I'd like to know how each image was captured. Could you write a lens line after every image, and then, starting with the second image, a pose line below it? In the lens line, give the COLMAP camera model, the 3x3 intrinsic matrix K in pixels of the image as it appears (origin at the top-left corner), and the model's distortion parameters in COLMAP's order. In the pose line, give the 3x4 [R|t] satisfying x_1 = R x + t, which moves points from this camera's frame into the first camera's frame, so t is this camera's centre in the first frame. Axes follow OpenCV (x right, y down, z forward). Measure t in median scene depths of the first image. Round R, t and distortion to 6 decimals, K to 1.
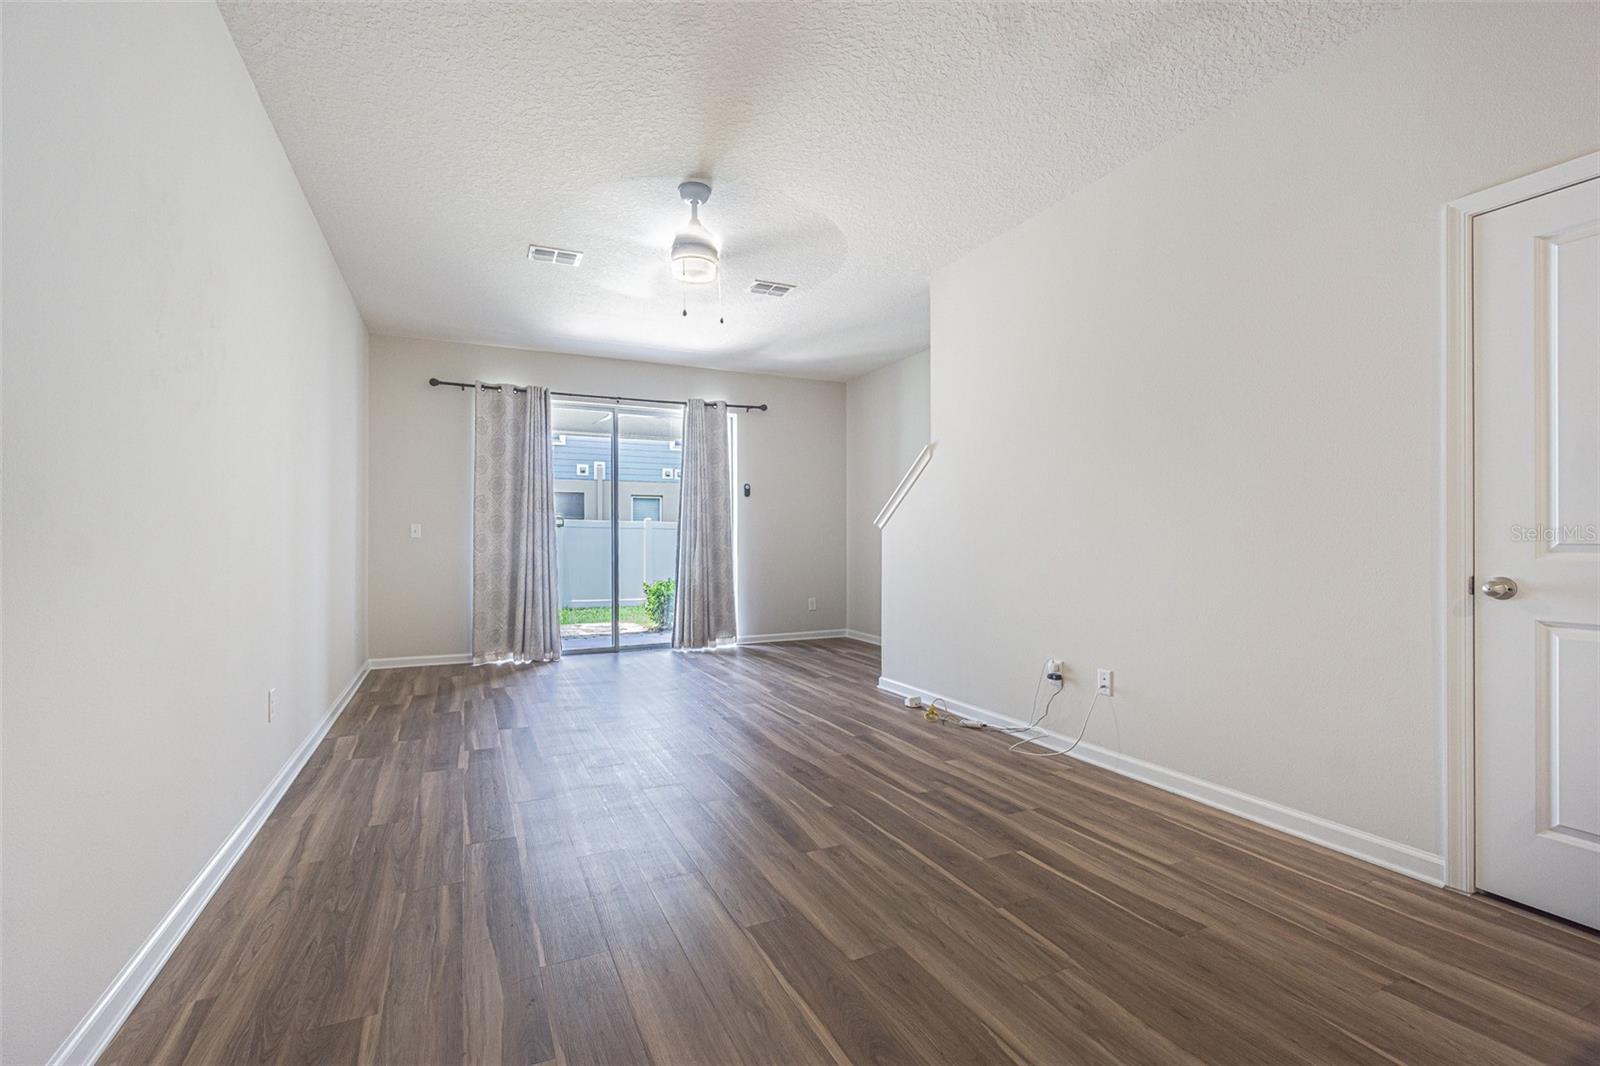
lens RADIAL K [[689.8, 0, 801.9], [0, 689.8, 536.5], [0, 0, 1]] dist [-0.000386, 0.000213]
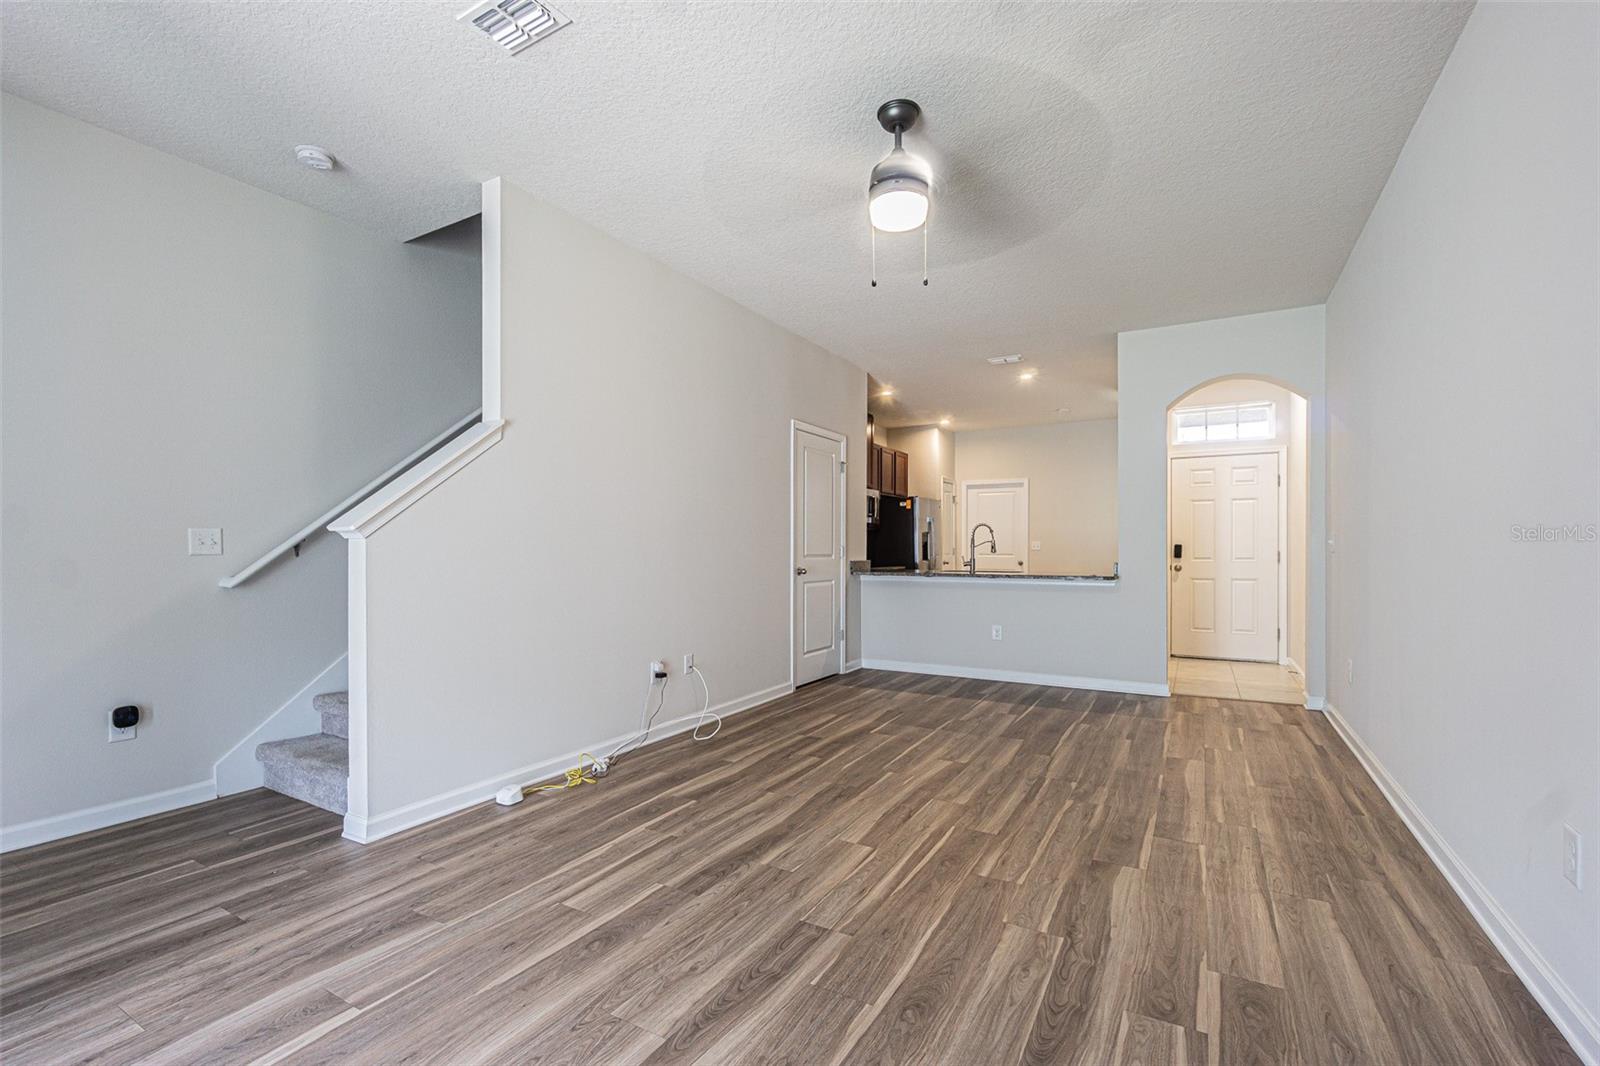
lens RADIAL K [[689.8, 0, 803.9], [0, 689.8, 542.2], [0, 0, 1]] dist [-0.000386, 0.000213]
pose [[-0.557798, 0.011897, 0.829891, -0.812592], [-0.000390, 0.999893, -0.014597, 0.004397], [-0.829977, -0.008466, -0.557734, 1.662421]]
